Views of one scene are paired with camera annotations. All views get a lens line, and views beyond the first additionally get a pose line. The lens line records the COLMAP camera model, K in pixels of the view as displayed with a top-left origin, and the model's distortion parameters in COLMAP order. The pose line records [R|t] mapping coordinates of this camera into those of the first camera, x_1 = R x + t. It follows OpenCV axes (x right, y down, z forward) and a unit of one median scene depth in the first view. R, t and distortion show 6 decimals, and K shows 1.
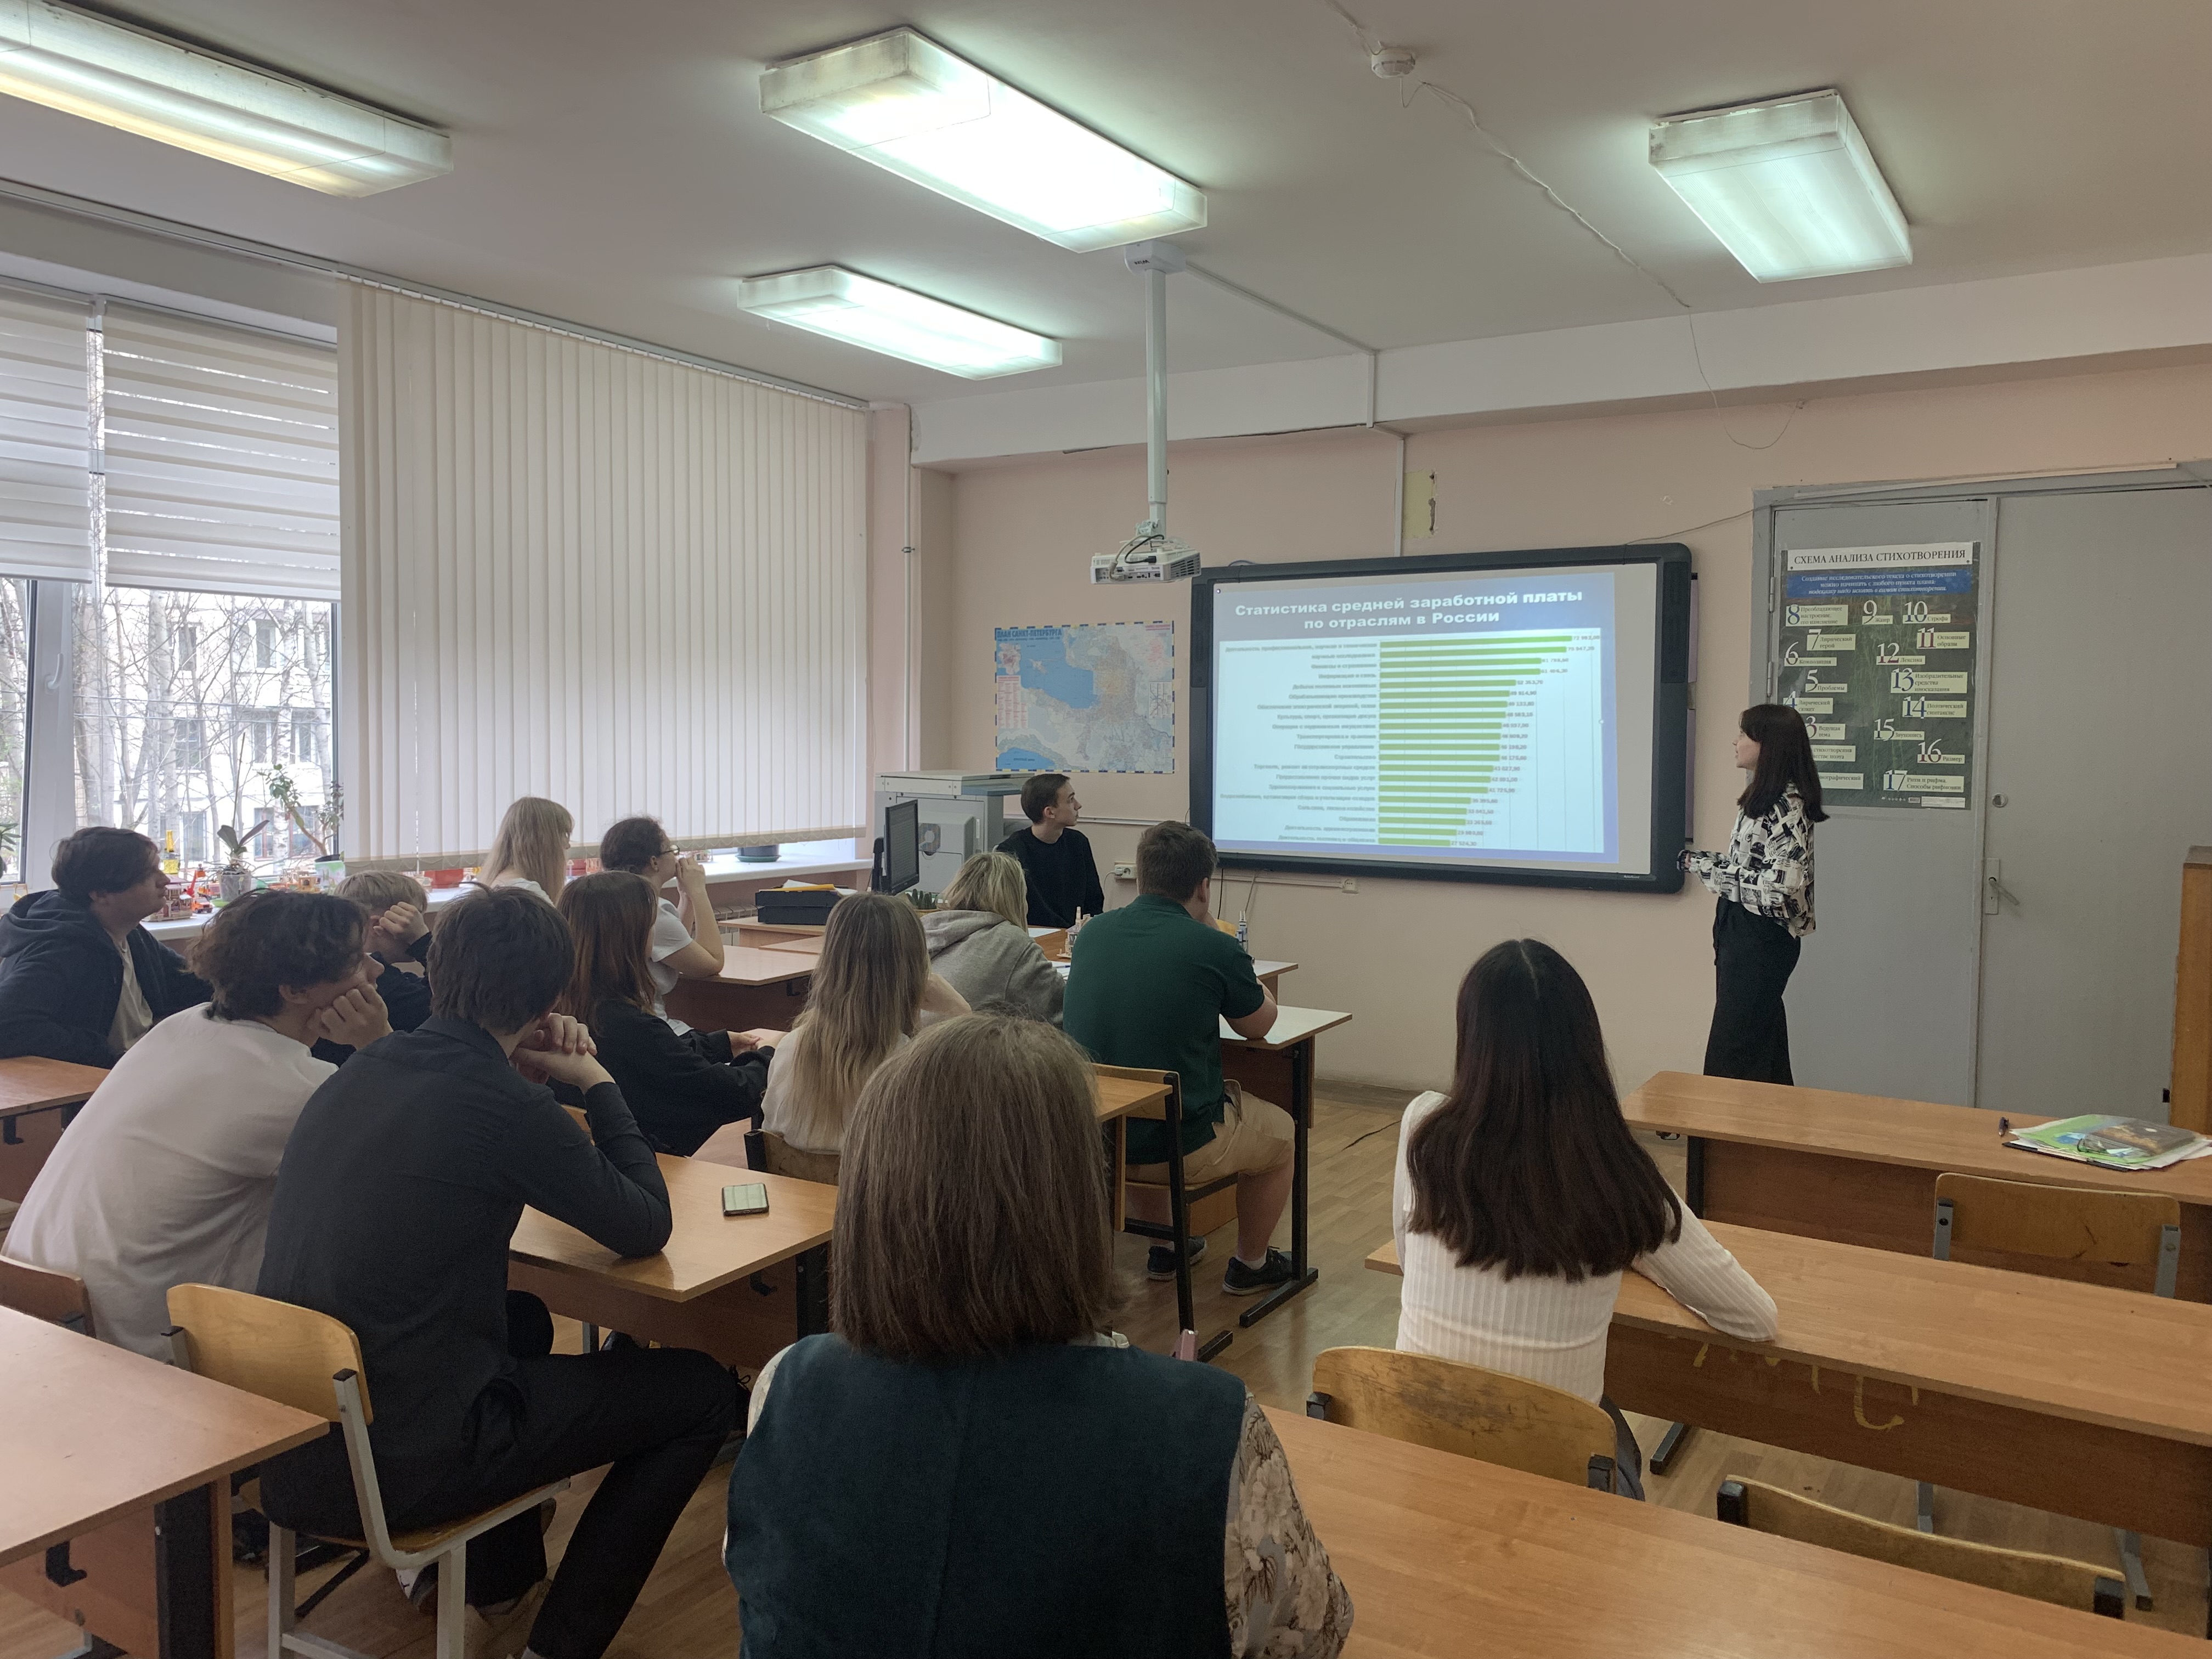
lens RADIAL K [[1668.8, 0, 1106.3], [0, 1668.8, 816.6], [0, 0, 1]] dist [0.038720, -0.008786]
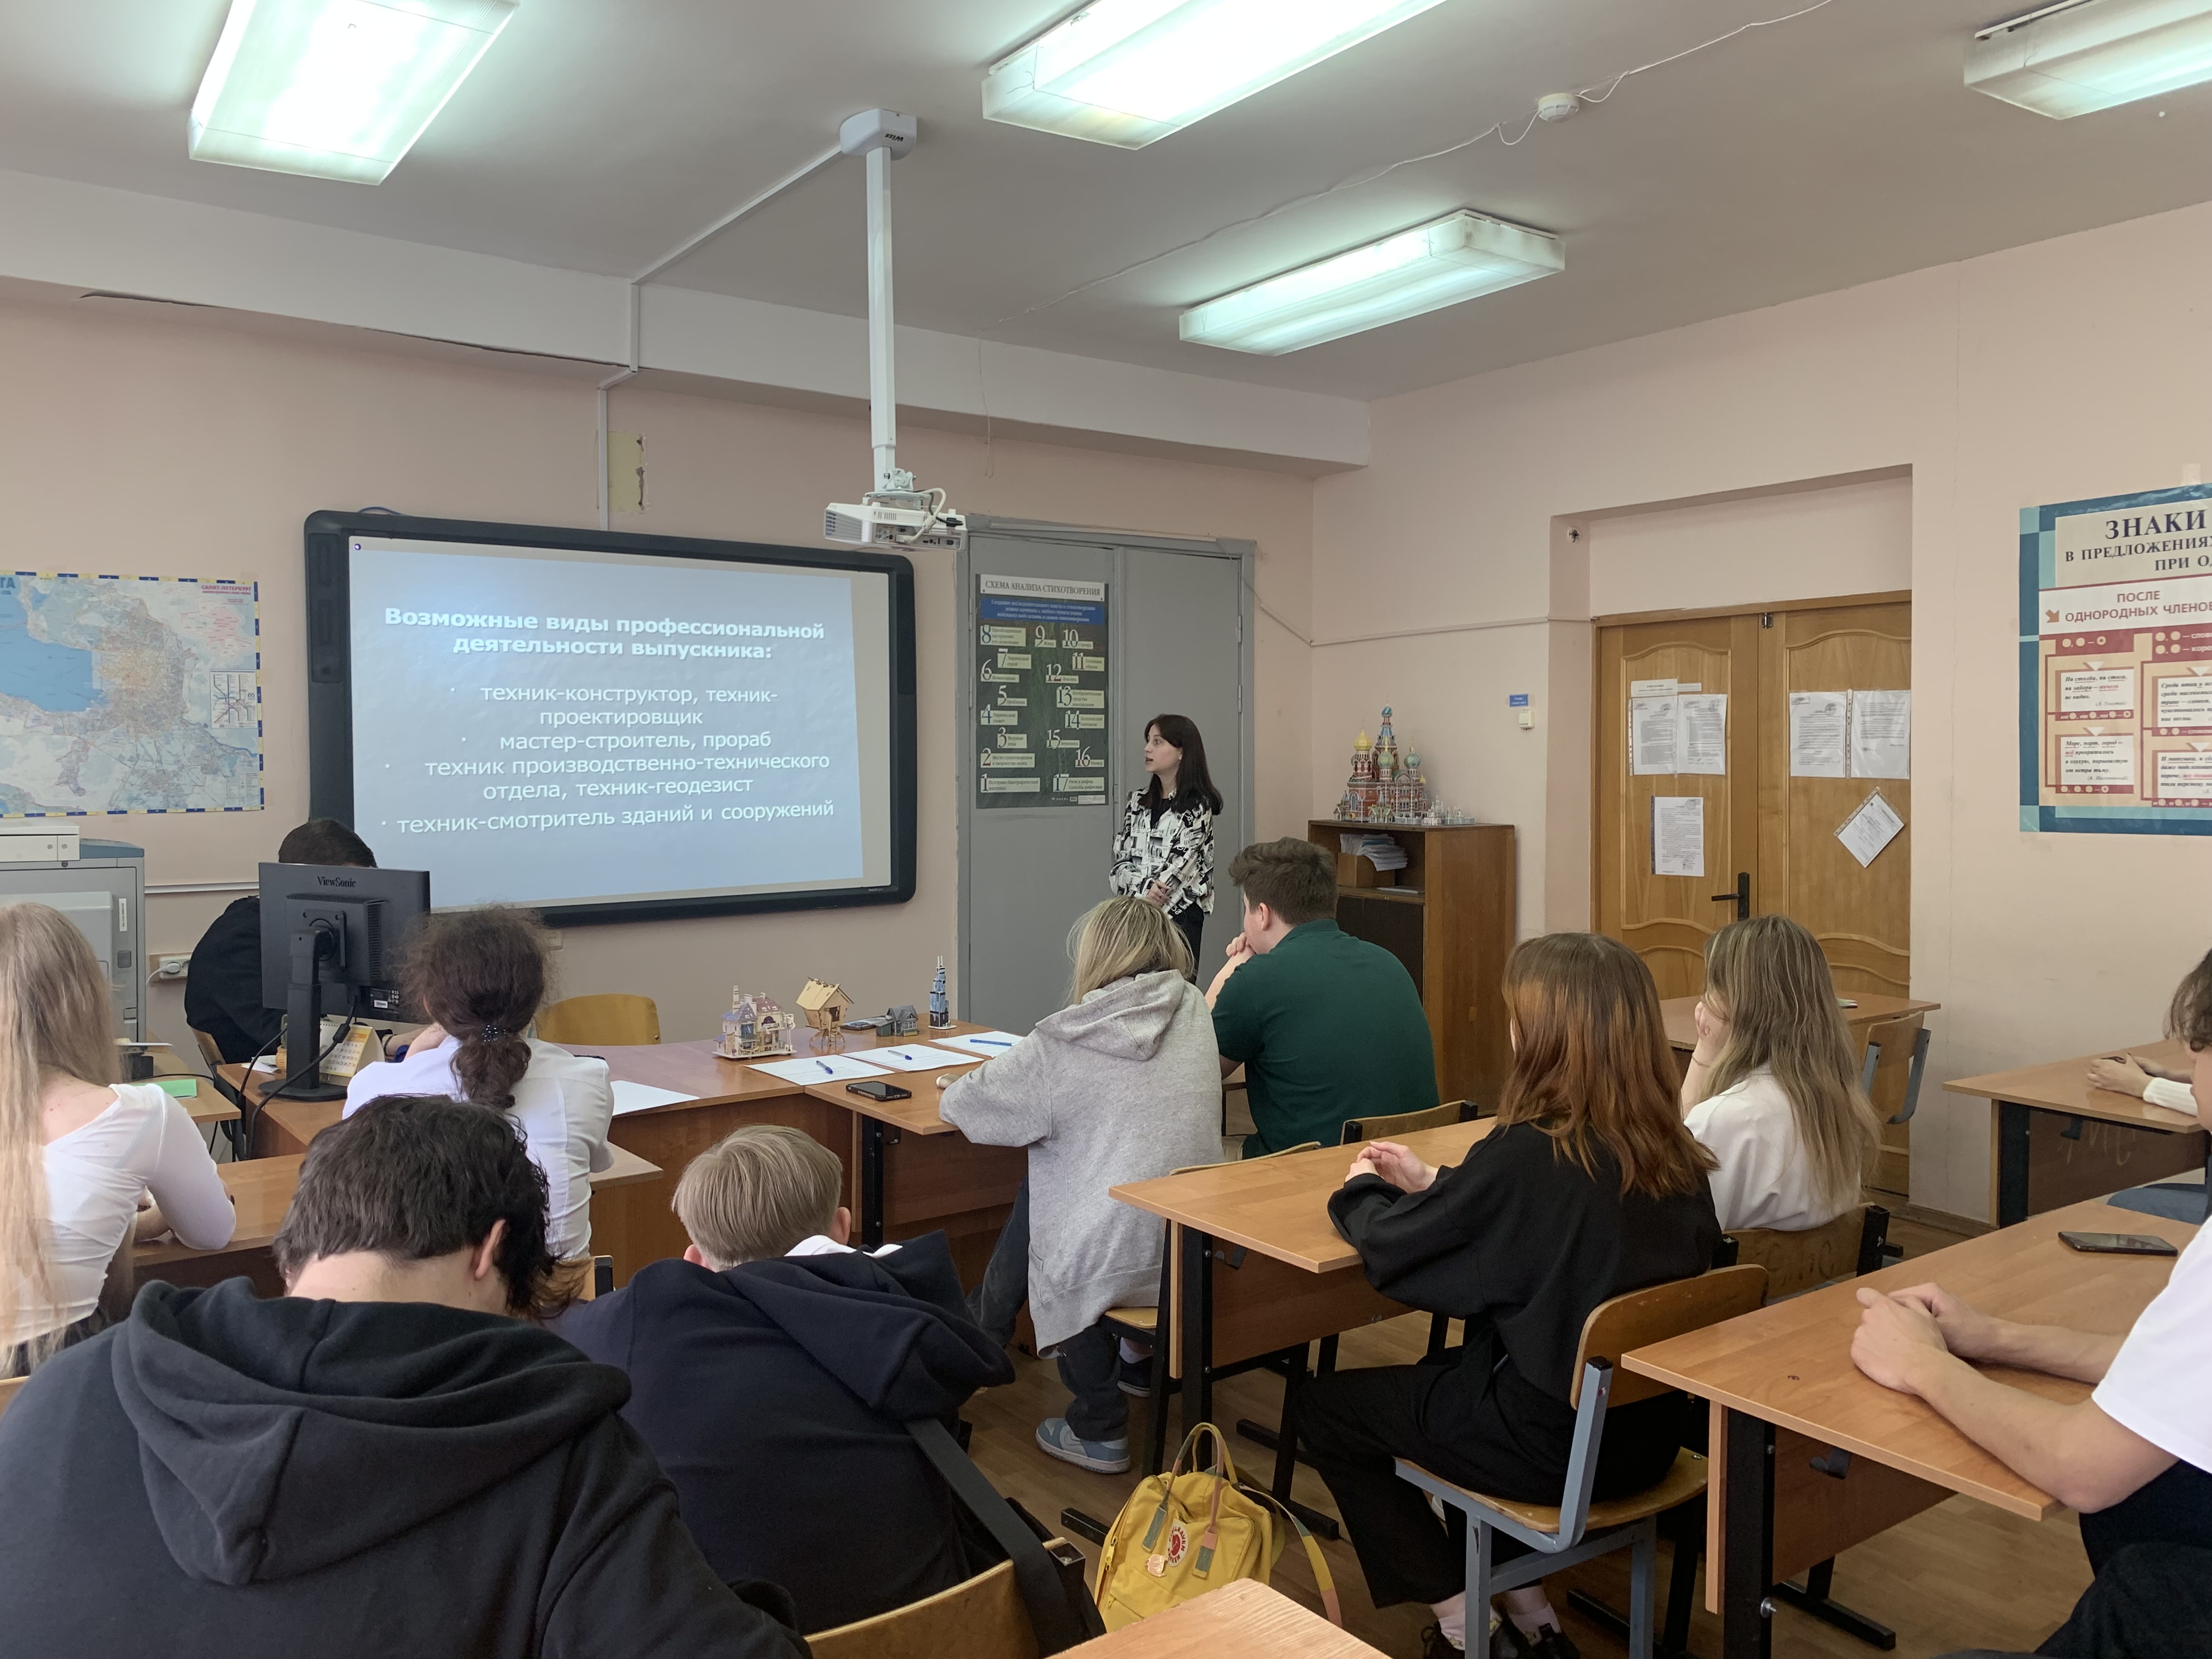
lens RADIAL K [[1668.8, 0, 1109.1], [0, 1668.8, 833.8], [0, 0, 1]] dist [0.038720, -0.008786]
pose [[0.369583, -0.052335, 0.927723, -0.579749], [0.062070, 0.997573, 0.031549, -0.020425], [-0.927122, 0.045924, 0.371934, 0.537744]]
